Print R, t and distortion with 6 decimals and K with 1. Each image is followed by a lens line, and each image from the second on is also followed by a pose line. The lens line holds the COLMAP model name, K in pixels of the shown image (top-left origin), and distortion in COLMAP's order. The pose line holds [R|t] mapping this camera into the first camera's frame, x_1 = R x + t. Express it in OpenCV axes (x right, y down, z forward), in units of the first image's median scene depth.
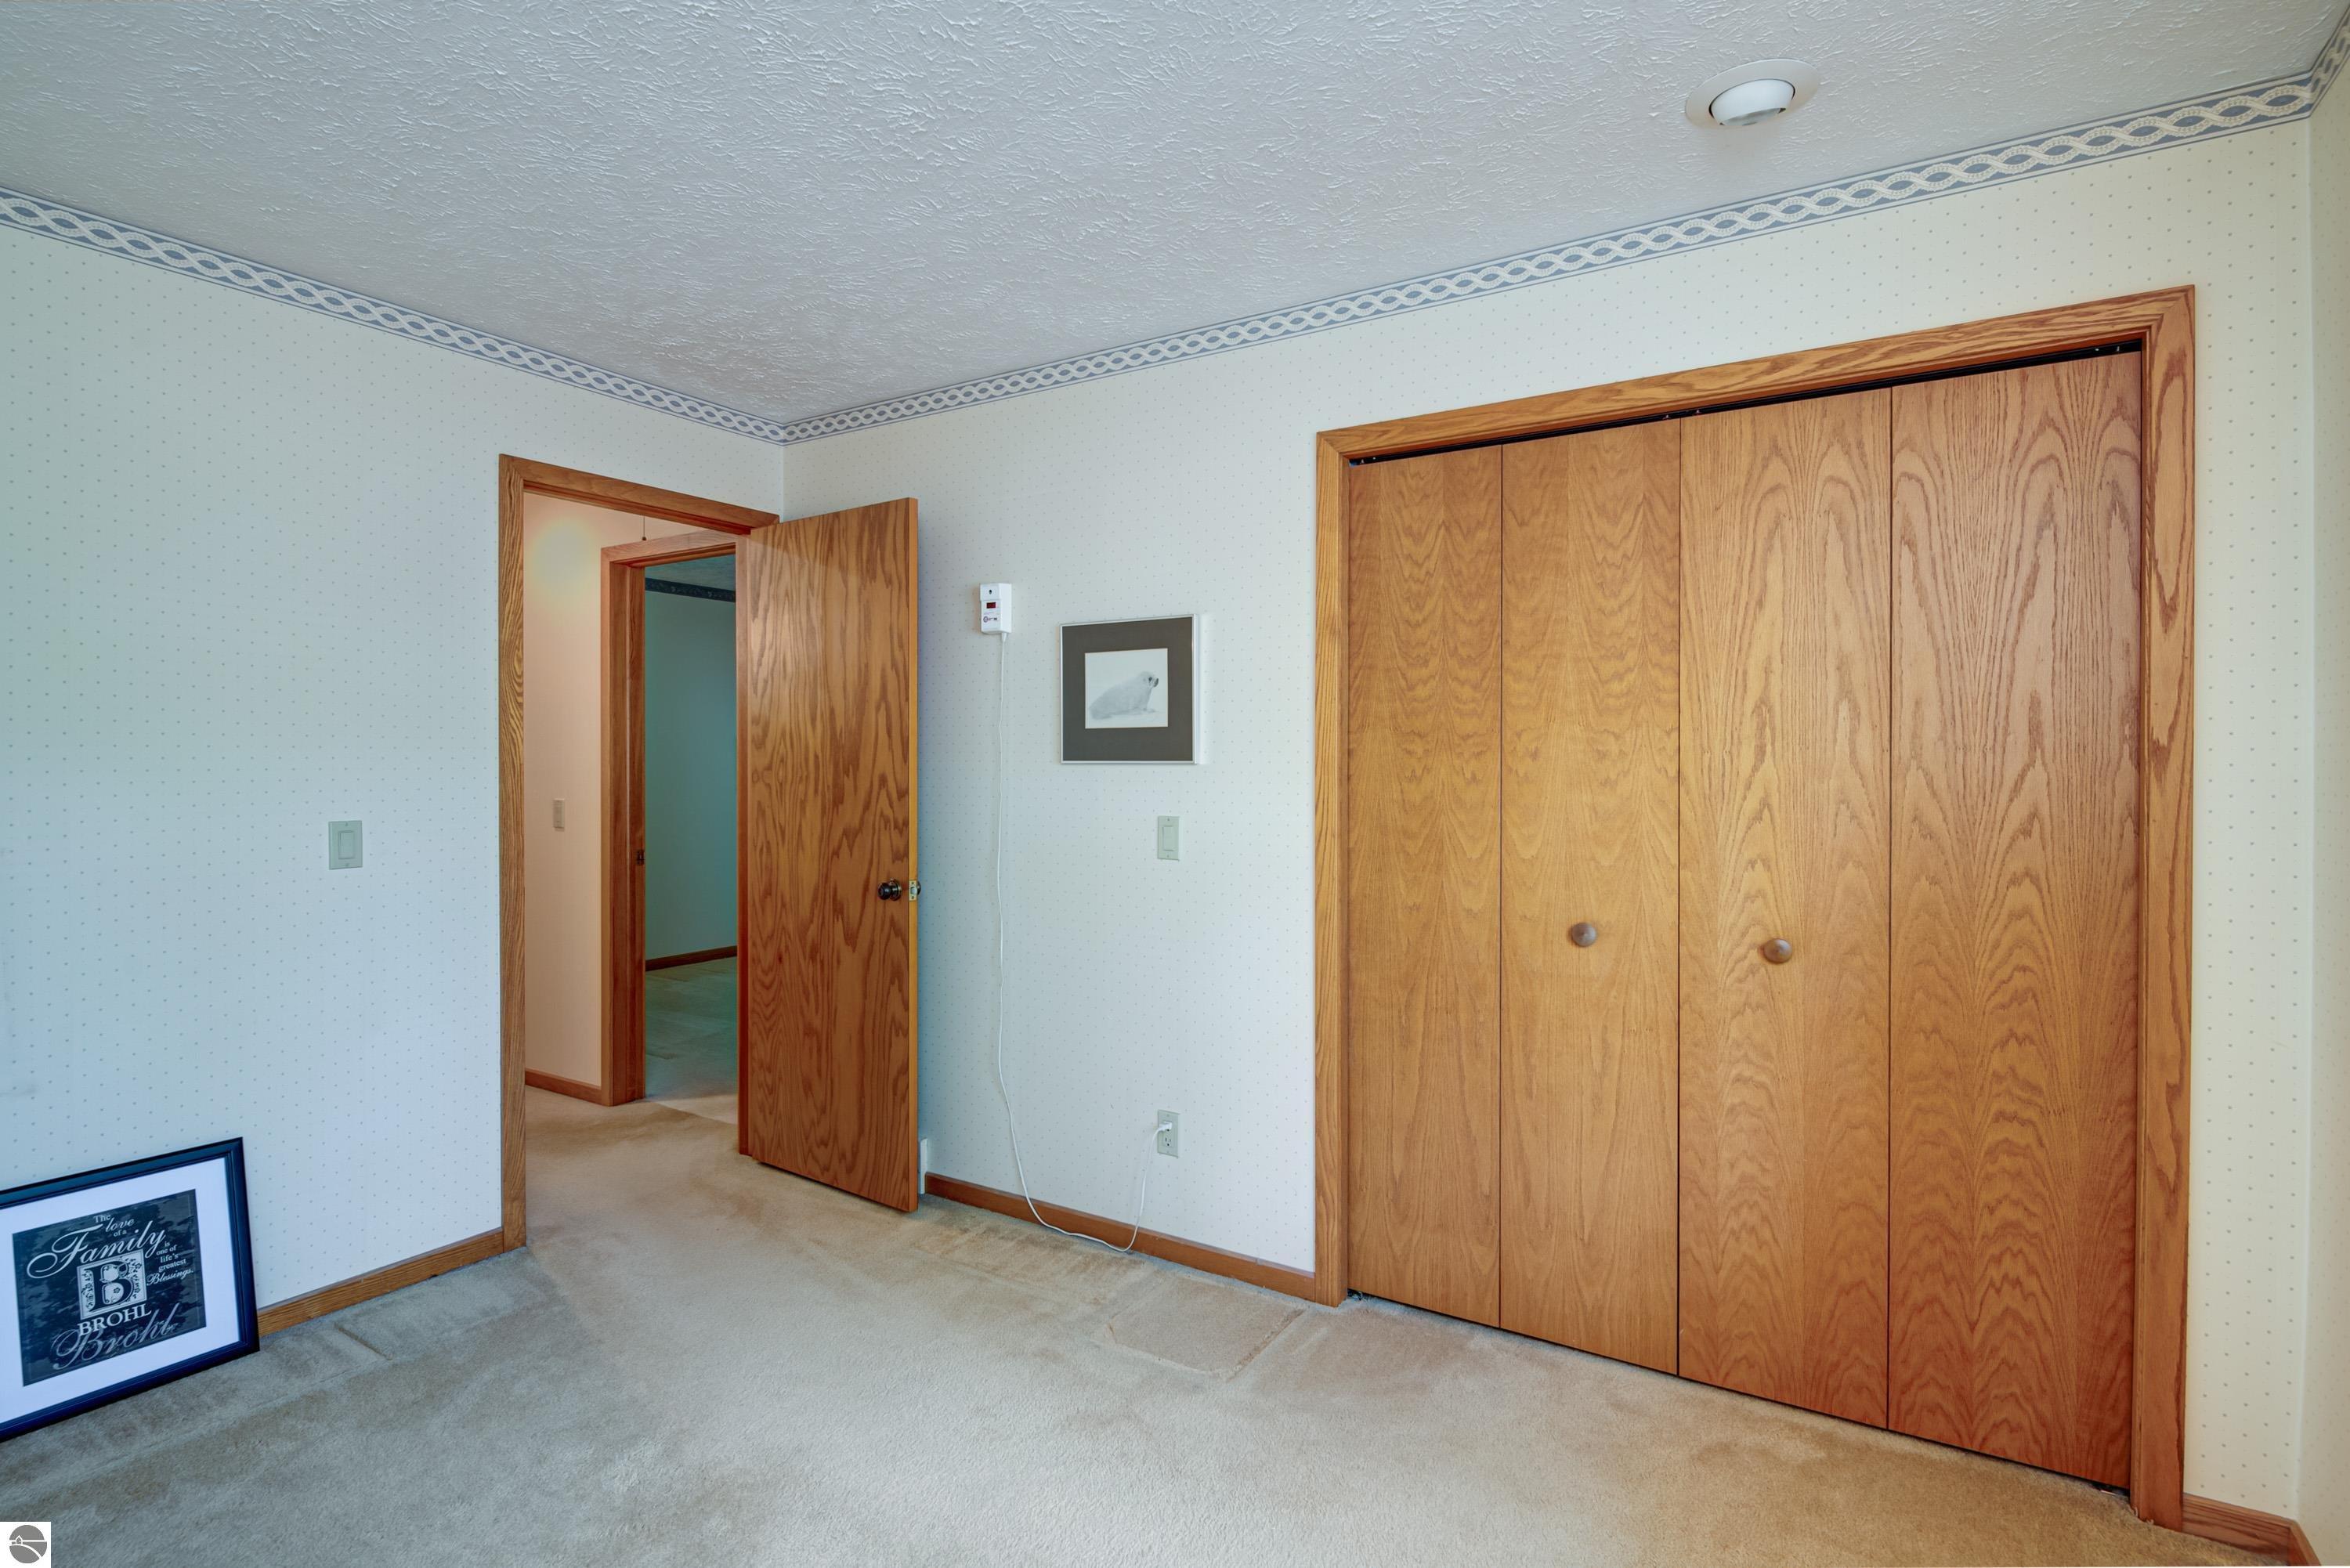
lens RADIAL K [[1163.7, 0, 1167.7], [0, 1163.7, 758.6], [0, 0, 1]] dist [0.015865, -0.016742]
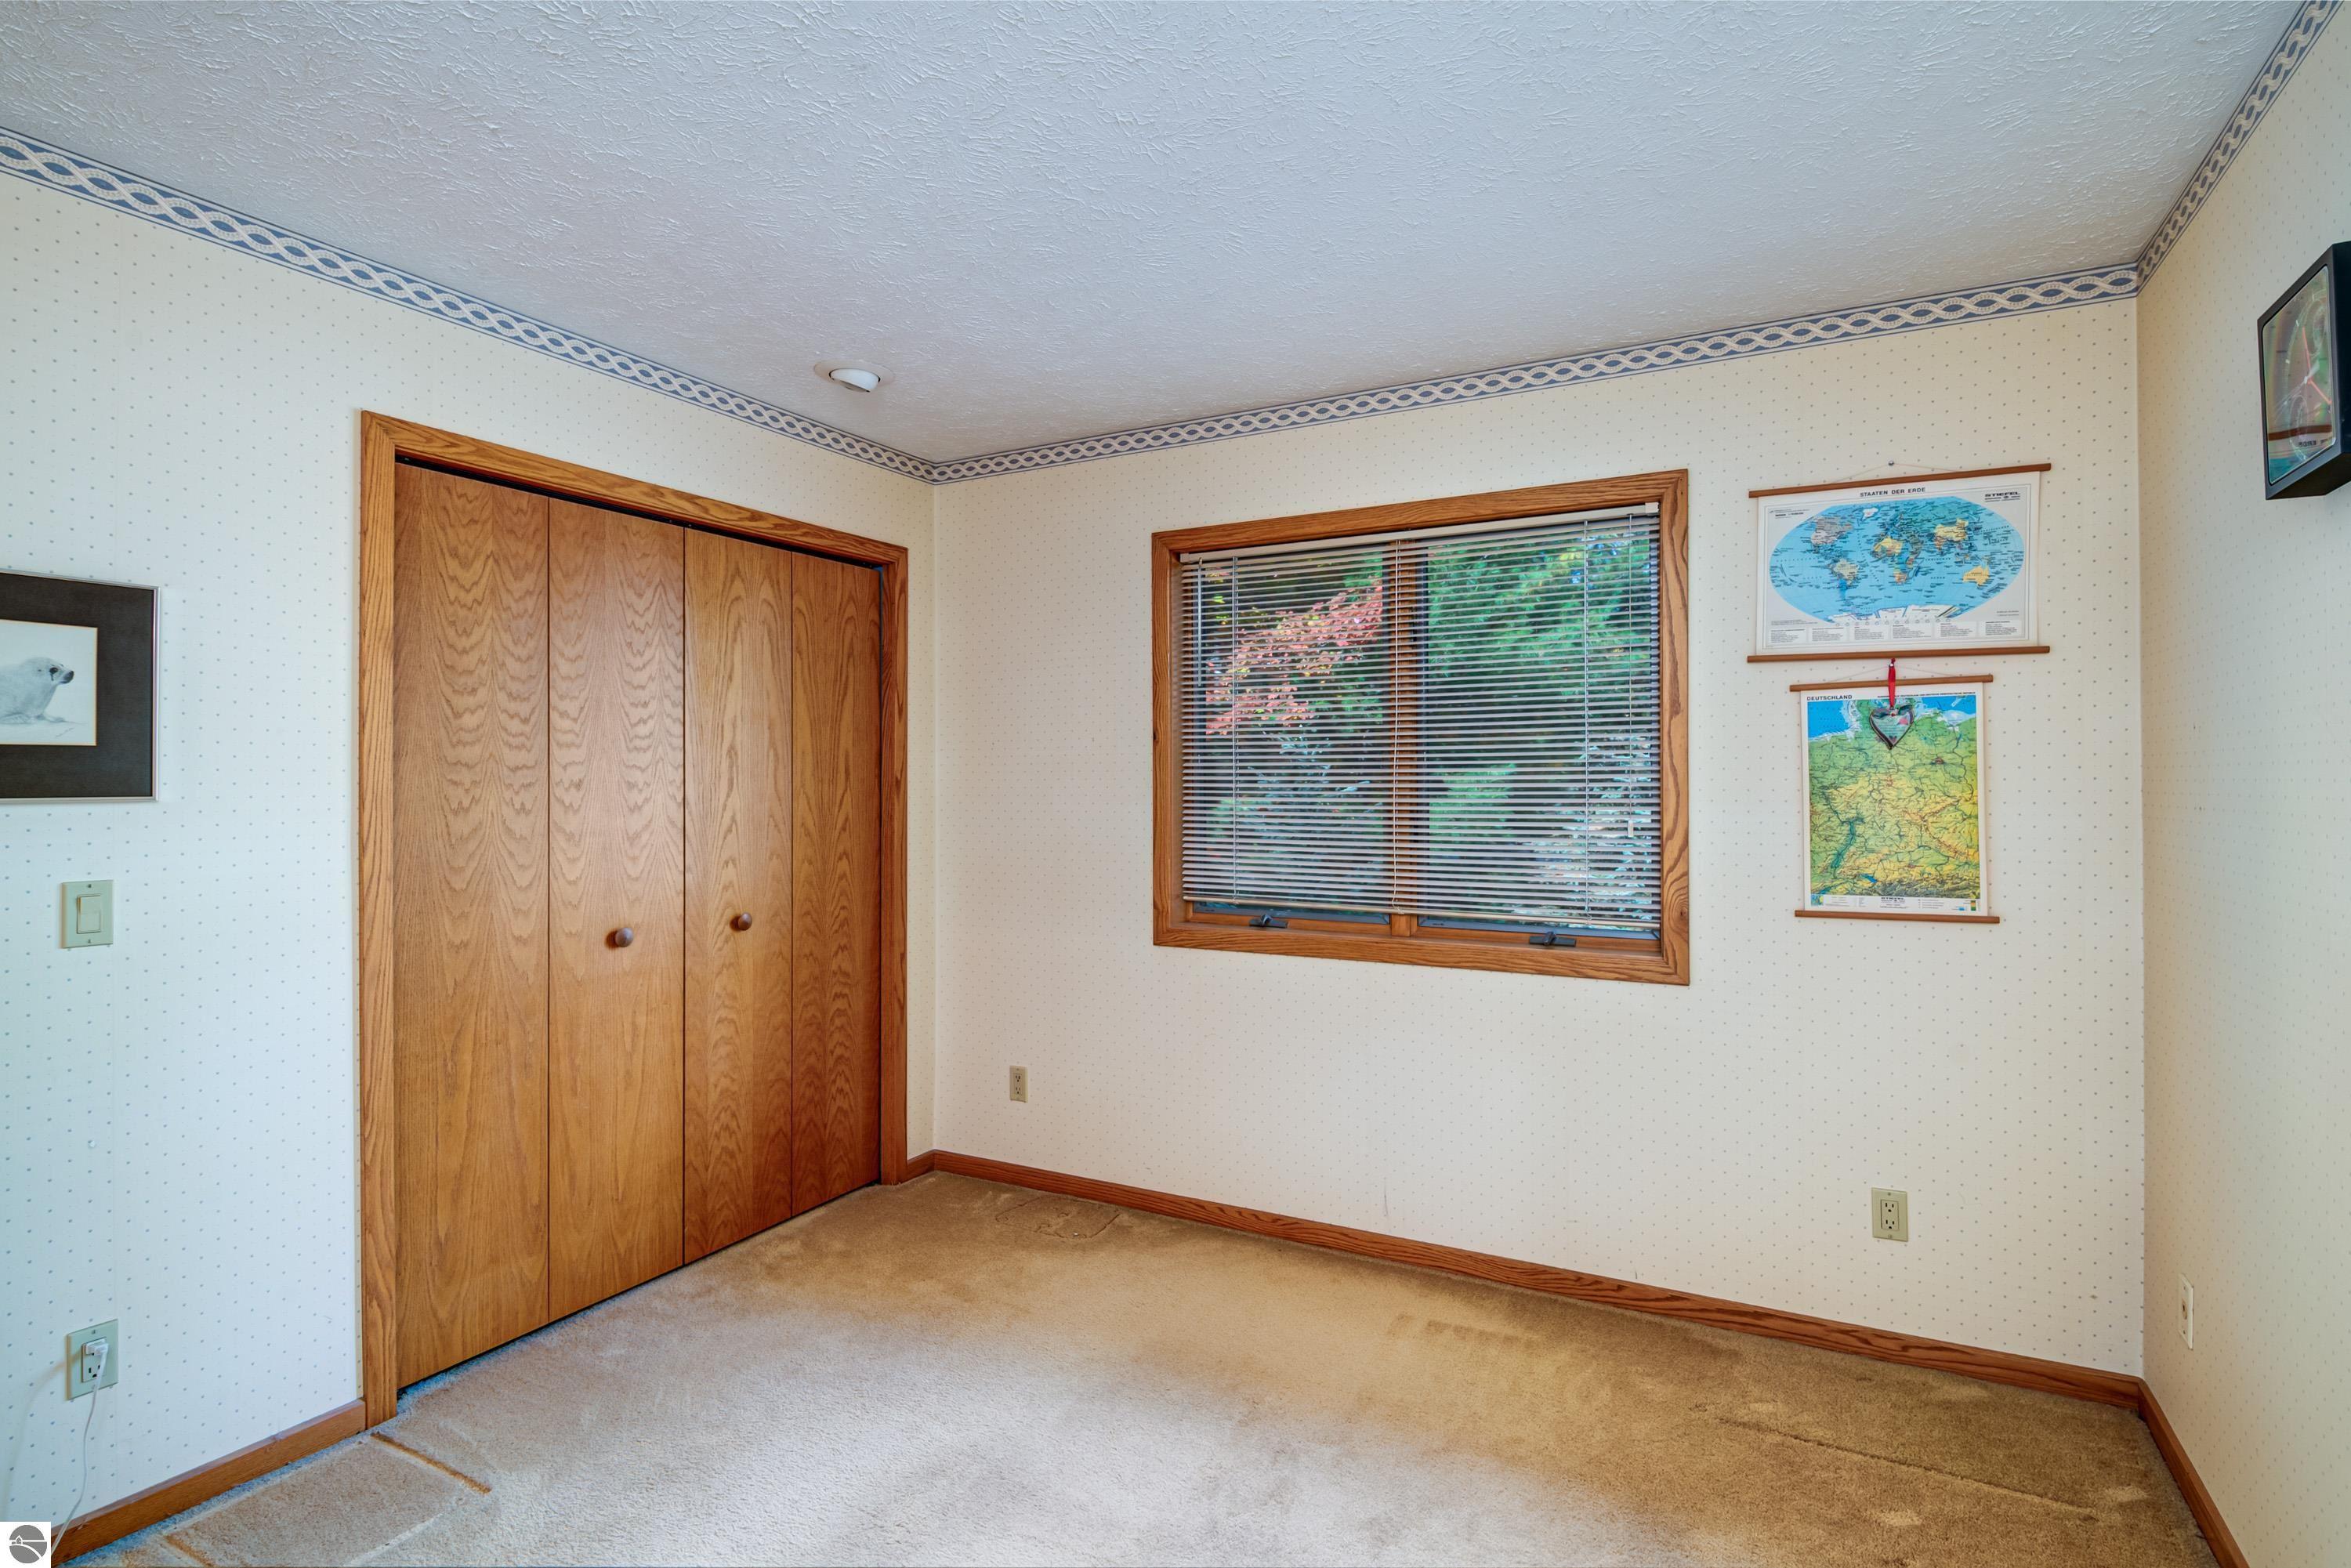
lens RADIAL K [[1164.3, 0, 1168.2], [0, 1164.3, 758.6], [0, 0, 1]] dist [0.015865, -0.016742]
pose [[-0.070759, 0.019287, 0.997307, -0.866738], [0.004308, 0.999810, -0.019030, -0.005708], [-0.997484, 0.002950, -0.070829, 0.532716]]
